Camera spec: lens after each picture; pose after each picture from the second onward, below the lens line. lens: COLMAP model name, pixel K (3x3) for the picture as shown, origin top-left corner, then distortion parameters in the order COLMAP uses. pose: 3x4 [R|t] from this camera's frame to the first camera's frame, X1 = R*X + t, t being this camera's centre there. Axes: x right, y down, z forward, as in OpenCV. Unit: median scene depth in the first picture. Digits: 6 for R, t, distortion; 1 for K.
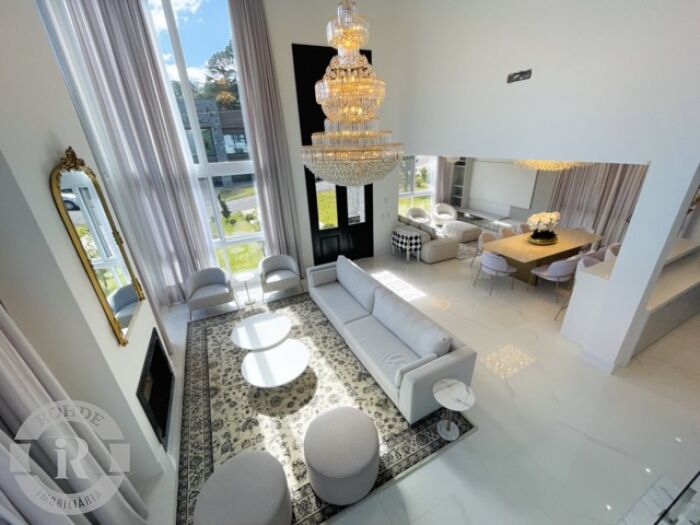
lens RADIAL K [[283.6, 0, 348.5], [0, 283.6, 260.6], [0, 0, 1]] dist [-0.001721, -0.000033]
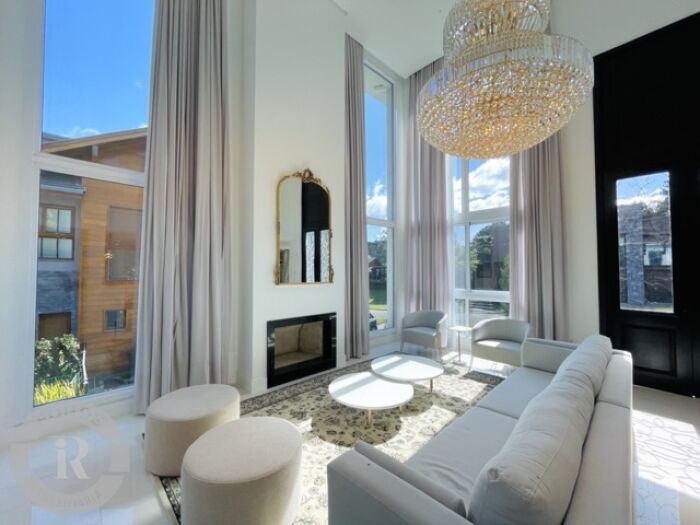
lens RADIAL K [[281.7, 0, 350.4], [0, 281.7, 263.4], [0, 0, 1]] dist [-0.003289, 0.000173]
pose [[0.305496, 0.012675, -0.952109, 0.330486], [-0.385252, 0.916061, -0.111418, 0.098889], [0.870778, 0.400839, 0.284736, 0.408222]]
